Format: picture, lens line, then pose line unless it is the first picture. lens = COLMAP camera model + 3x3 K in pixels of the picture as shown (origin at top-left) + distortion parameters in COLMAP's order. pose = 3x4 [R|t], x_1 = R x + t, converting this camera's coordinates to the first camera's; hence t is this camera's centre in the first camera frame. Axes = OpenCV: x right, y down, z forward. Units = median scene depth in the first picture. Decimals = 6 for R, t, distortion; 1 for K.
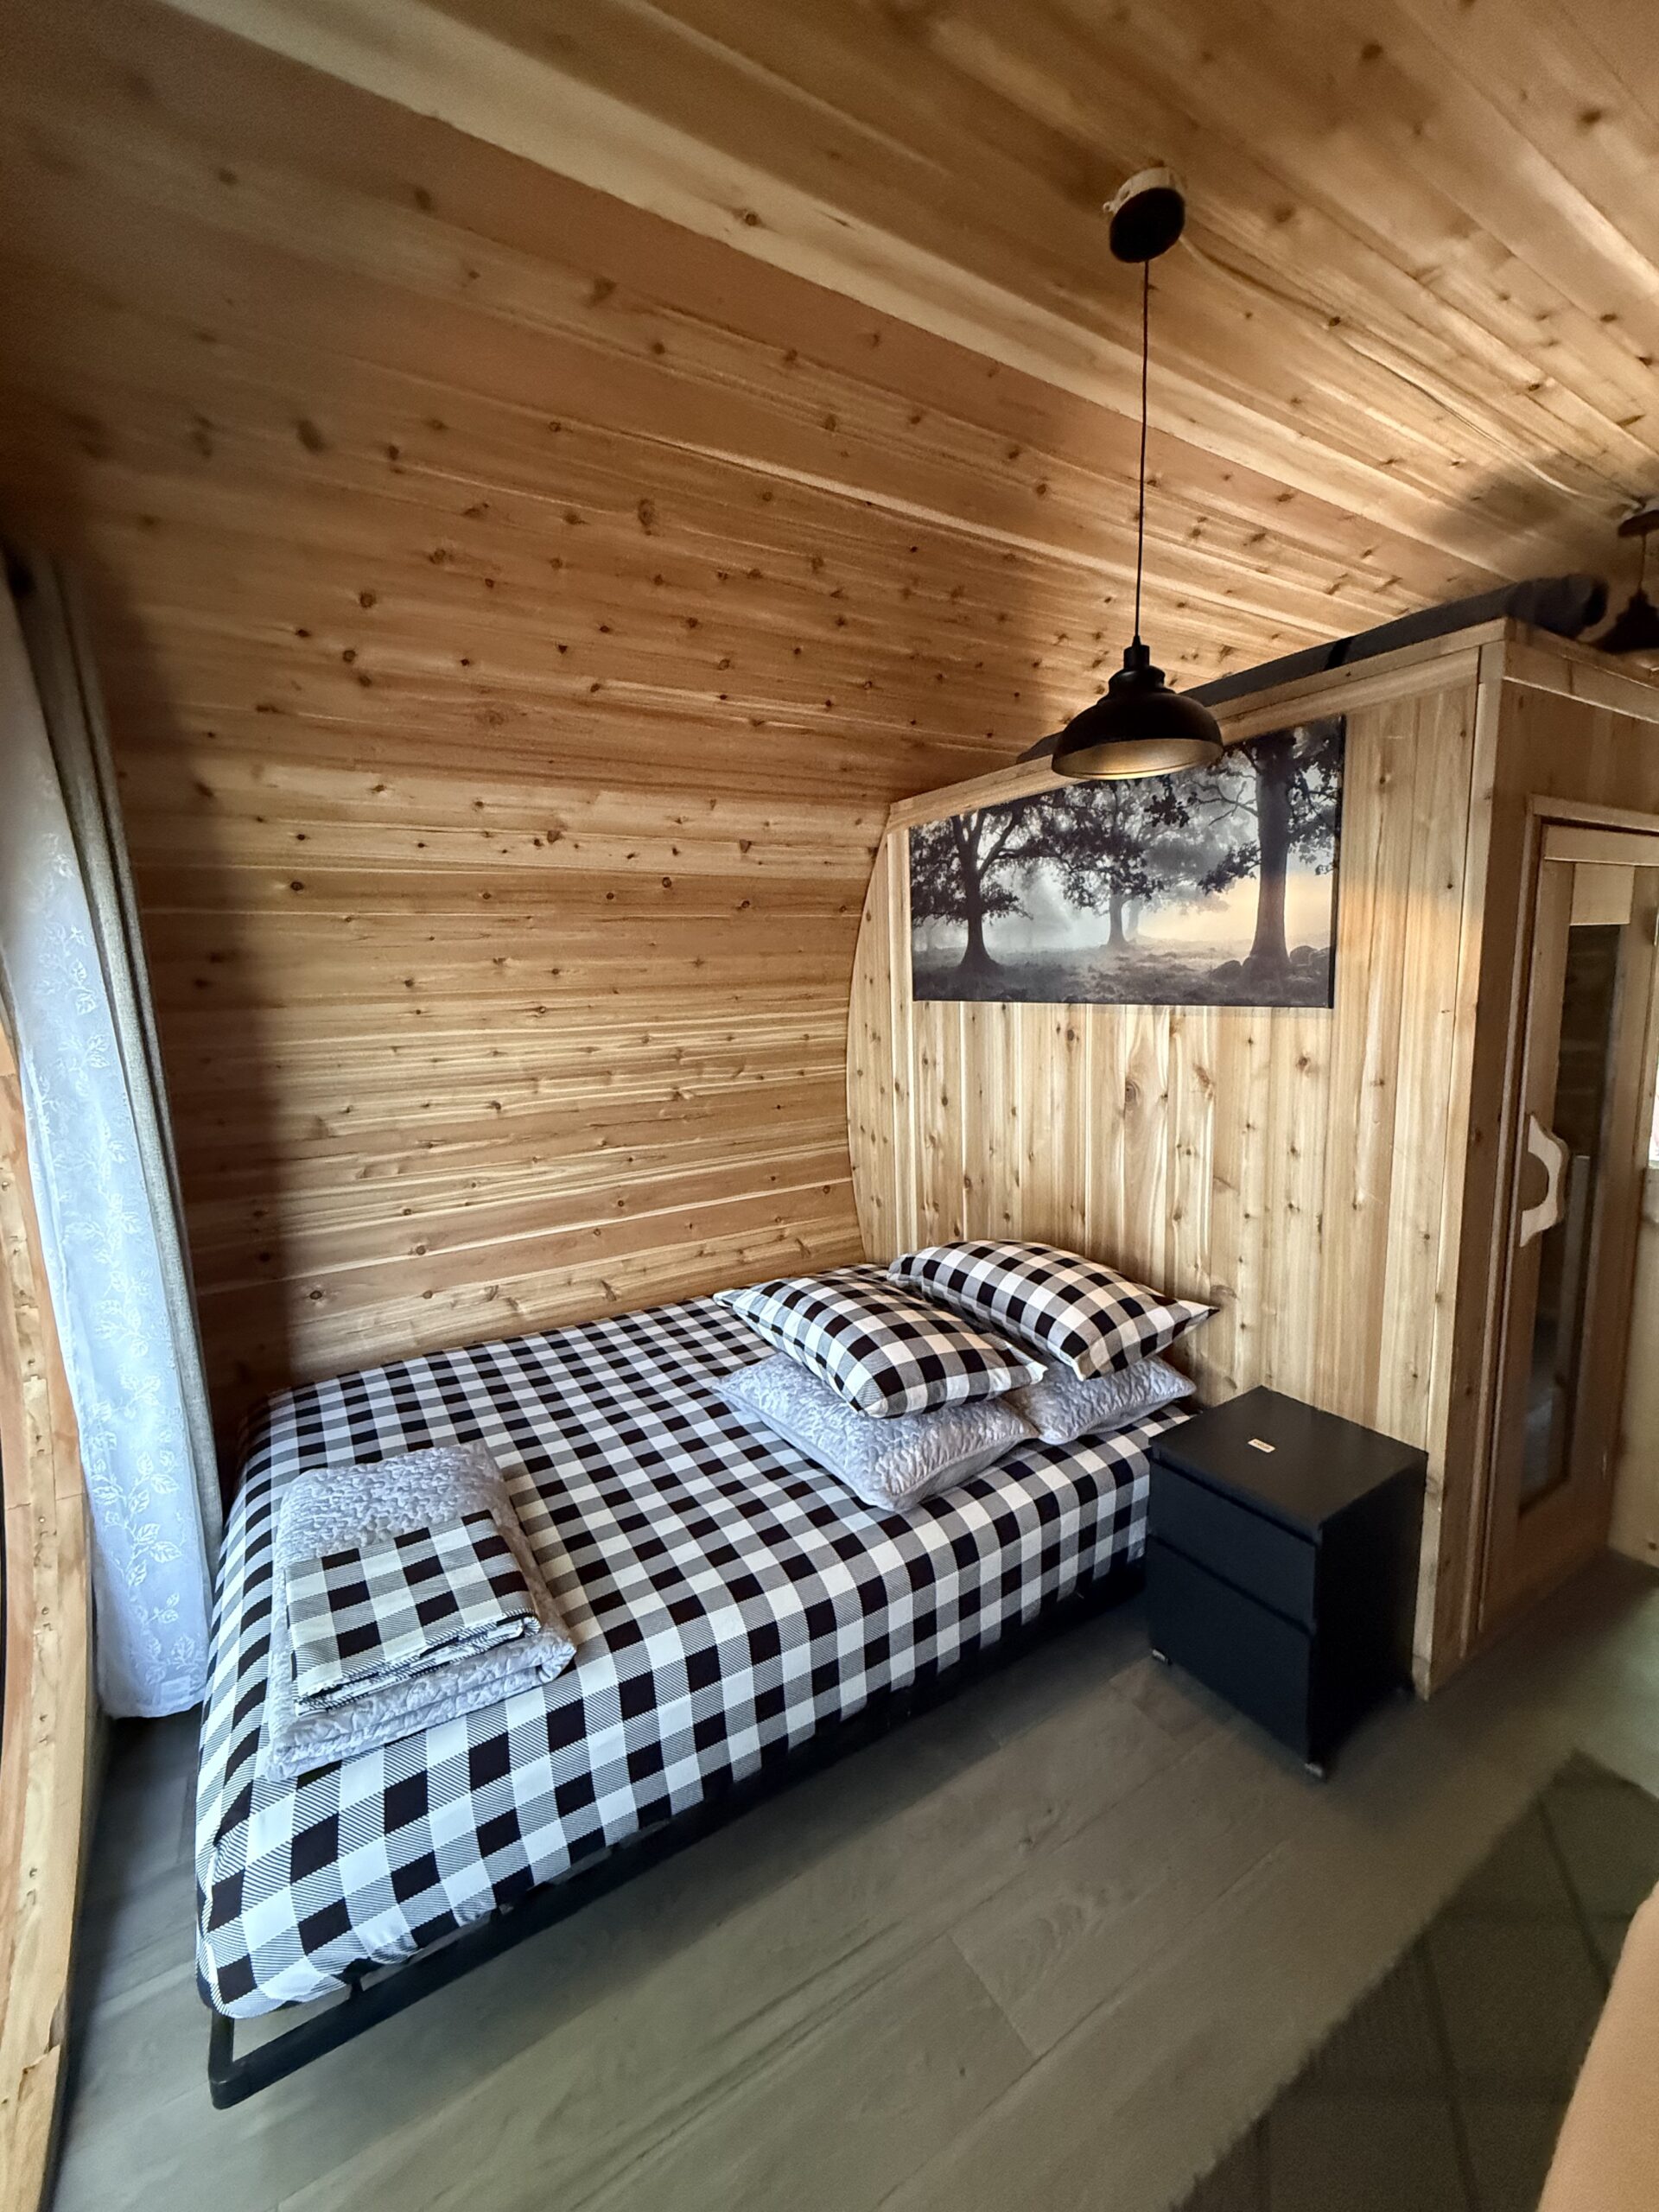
lens RADIAL K [[874.8, 0, 826.1], [0, 874.8, 1104.1], [0, 0, 1]] dist [-0.001278, -0.000623]
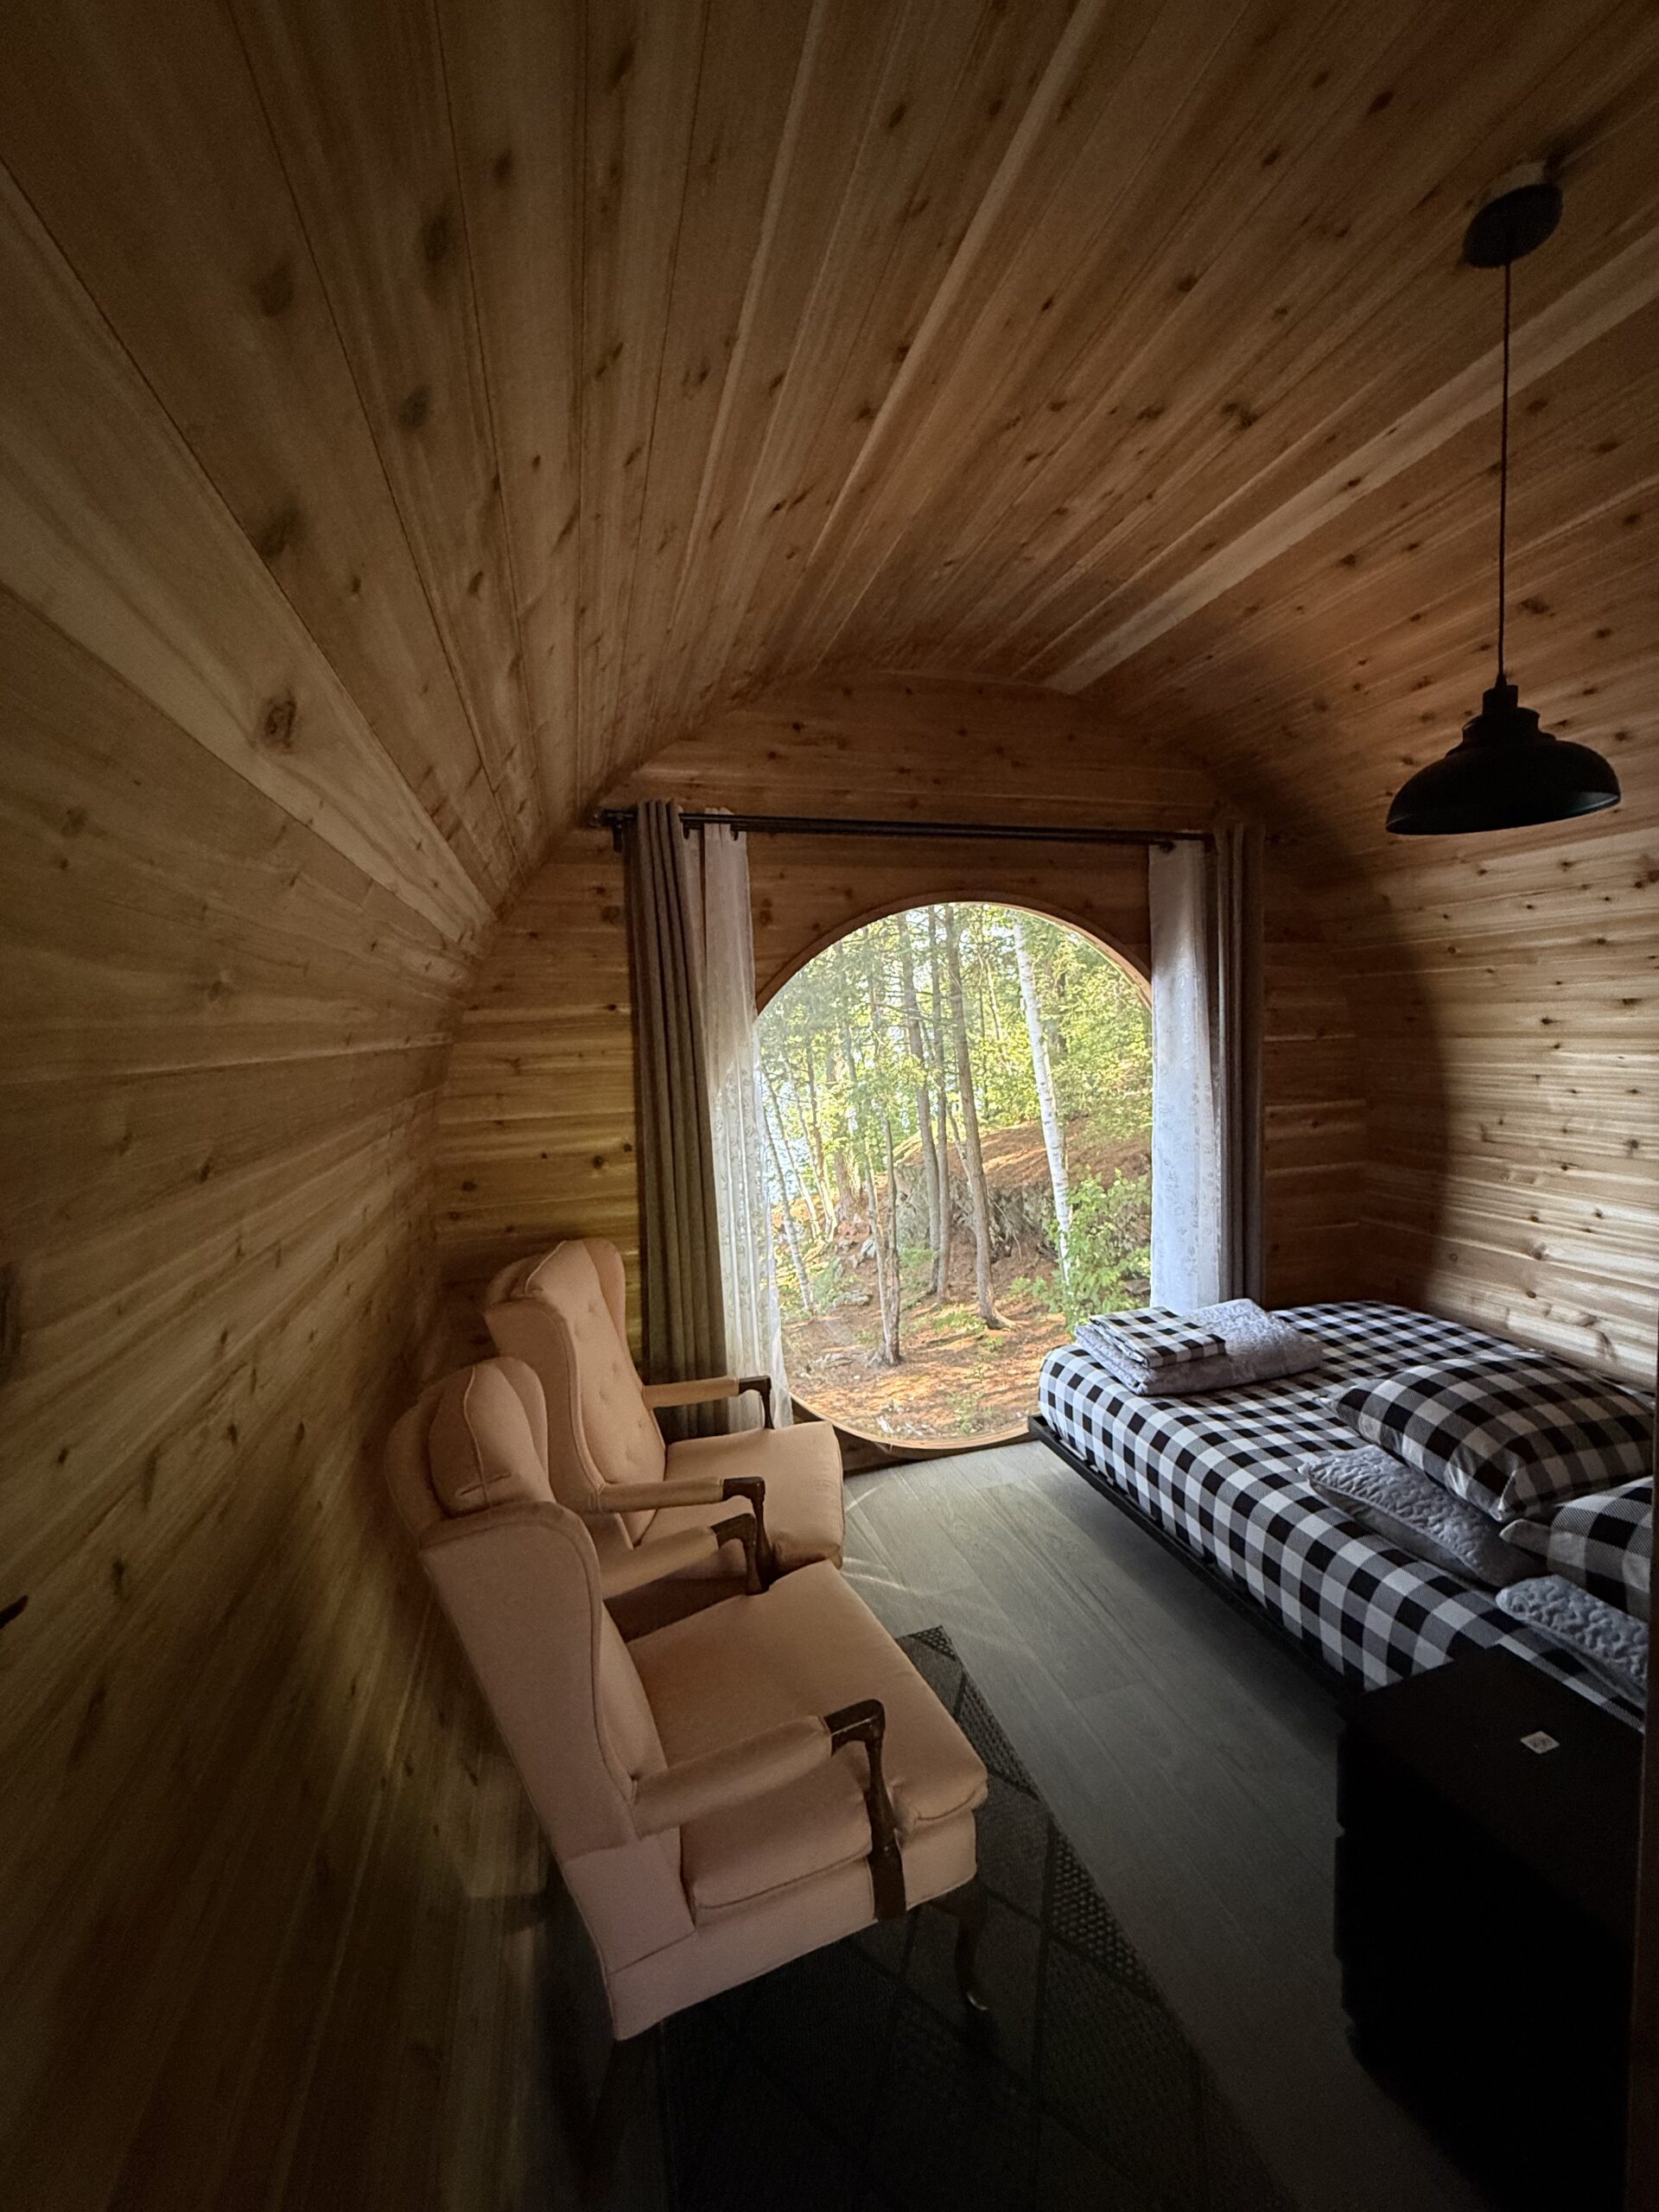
lens RADIAL K [[874.8, 0, 835.2], [0, 874.8, 1081.9], [0, 0, 1]] dist [-0.001278, -0.000623]
pose [[-0.270822, 0.092919, -0.958134, 1.058854], [-0.114510, 0.985154, 0.127906, -0.119416], [0.955794, 0.144356, -0.256161, 0.491719]]
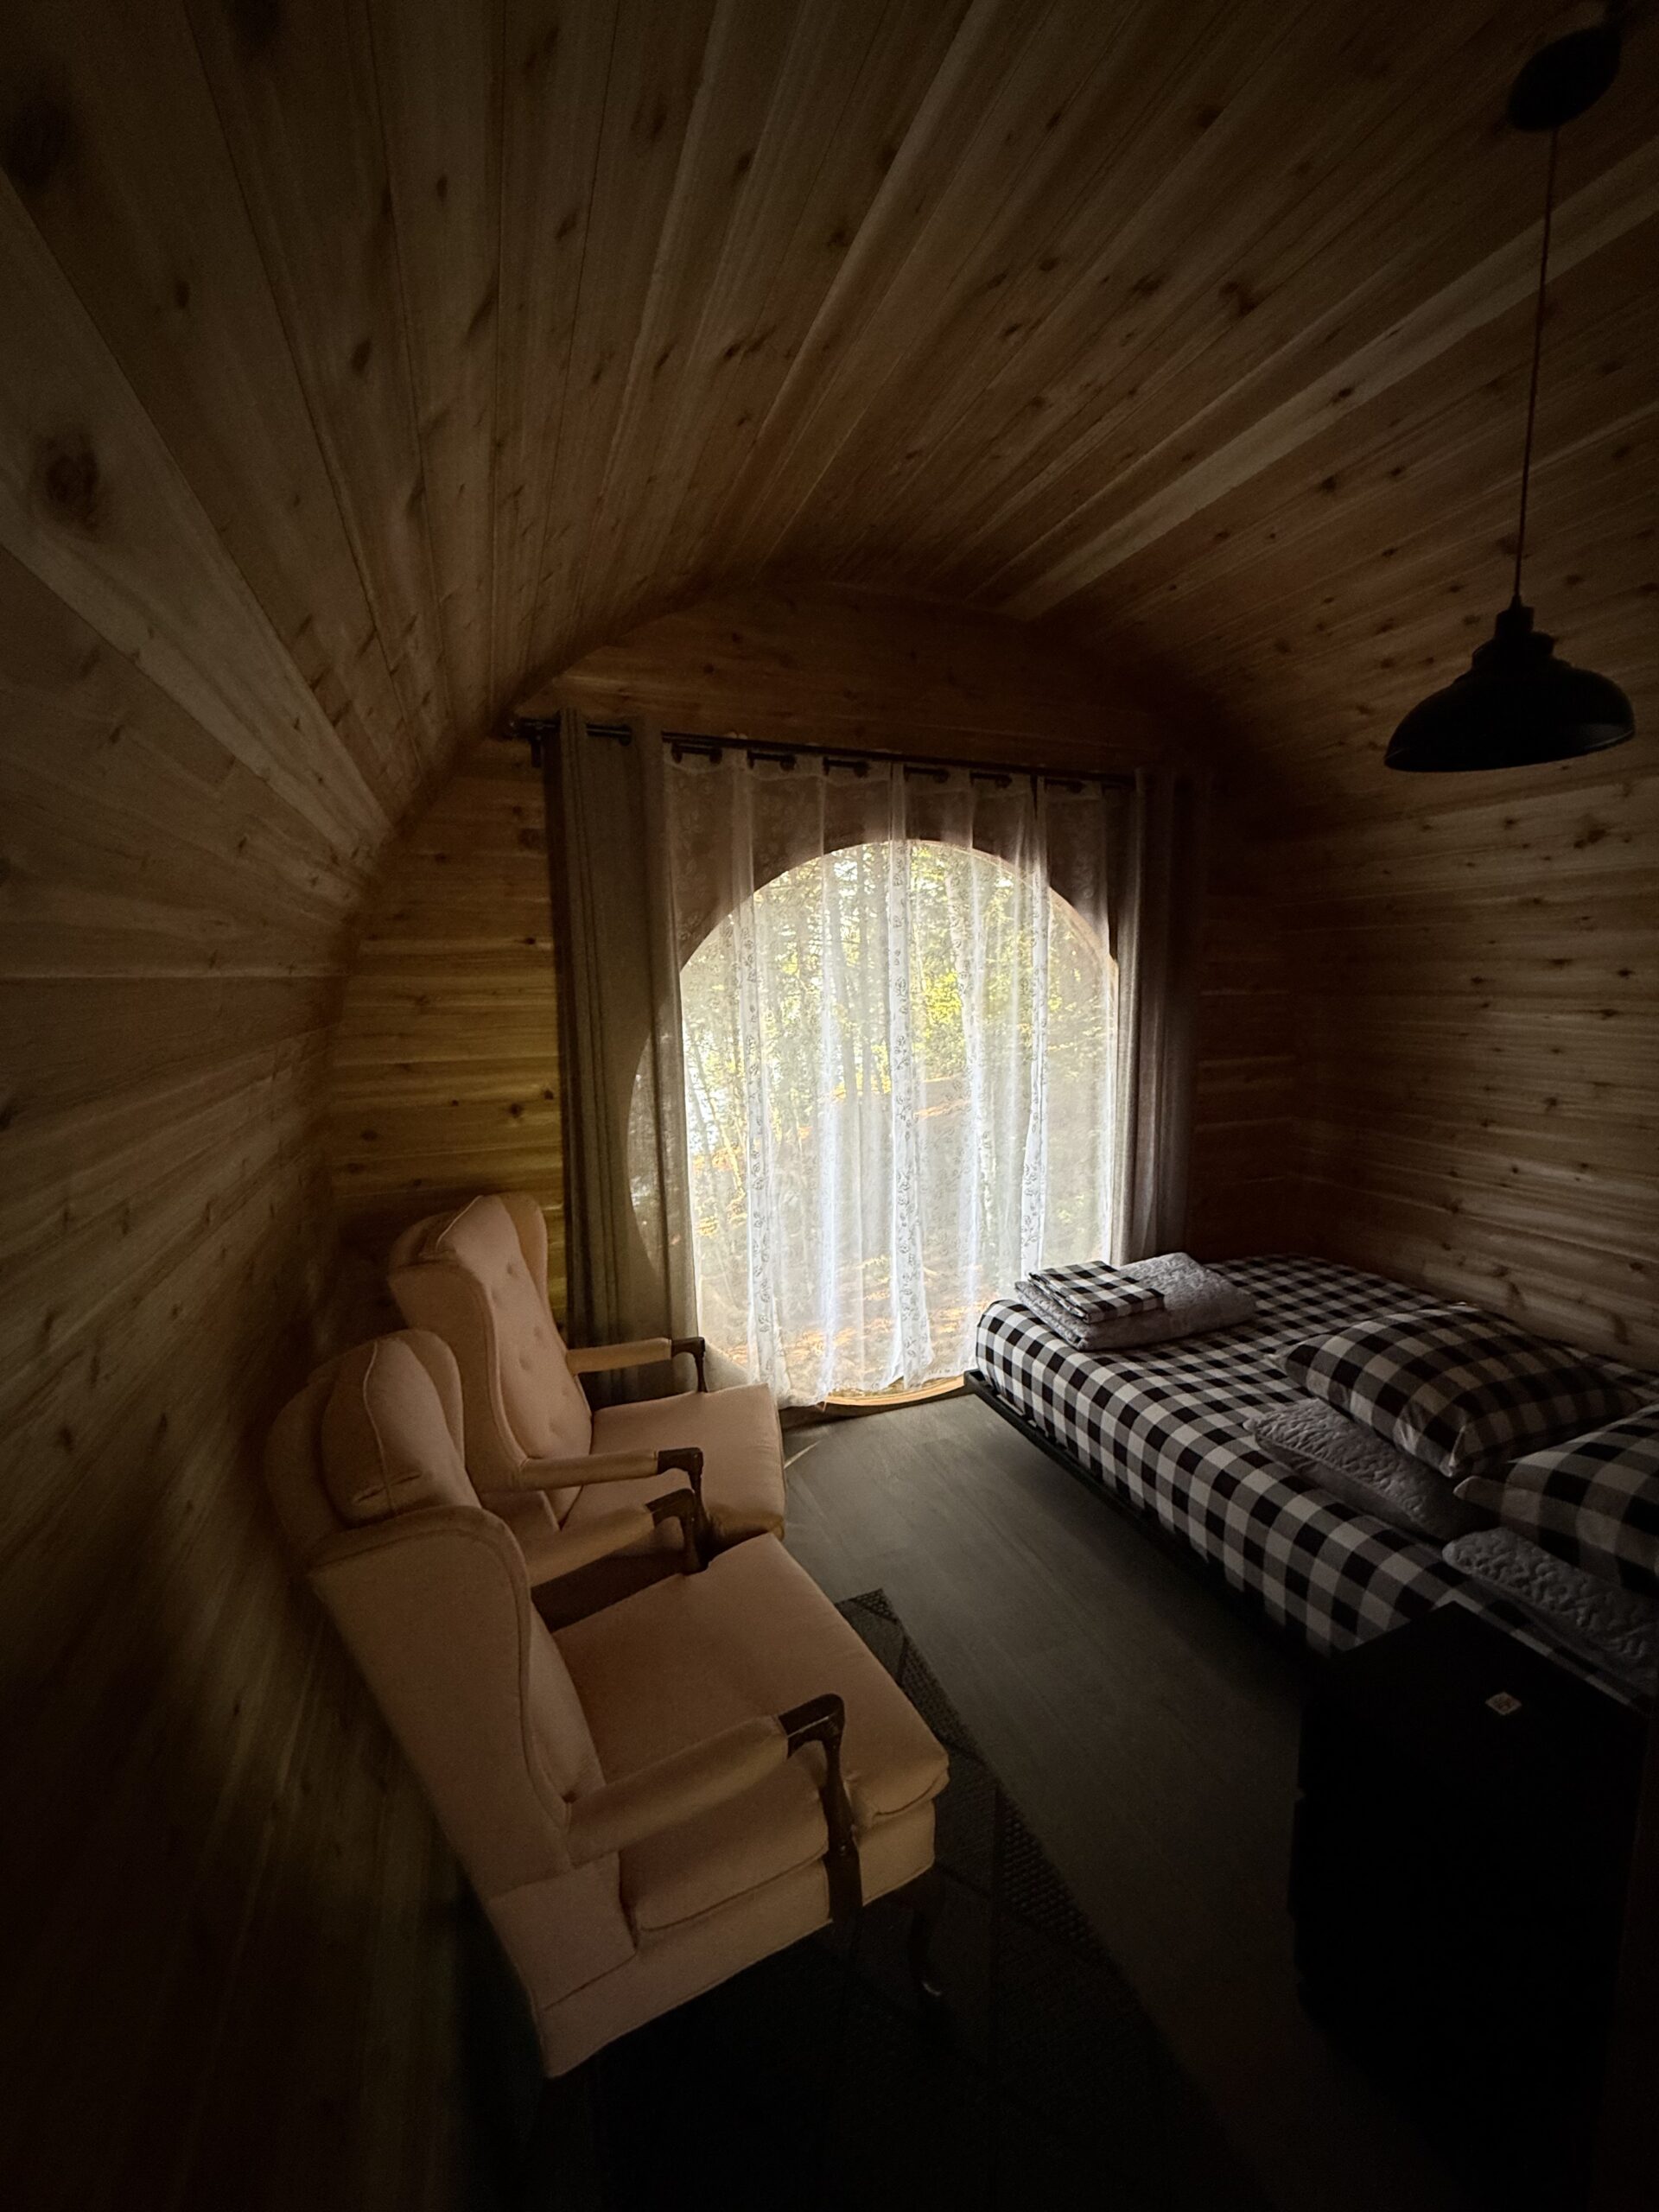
lens RADIAL K [[874.8, 0, 831.5], [0, 874.8, 1084.9], [0, 0, 1]] dist [-0.001278, -0.000623]
pose [[-0.188076, 0.146542, -0.971161, 0.998502], [-0.141613, 0.974428, 0.174459, -0.100203], [0.971892, 0.170341, -0.162514, 0.449844]]
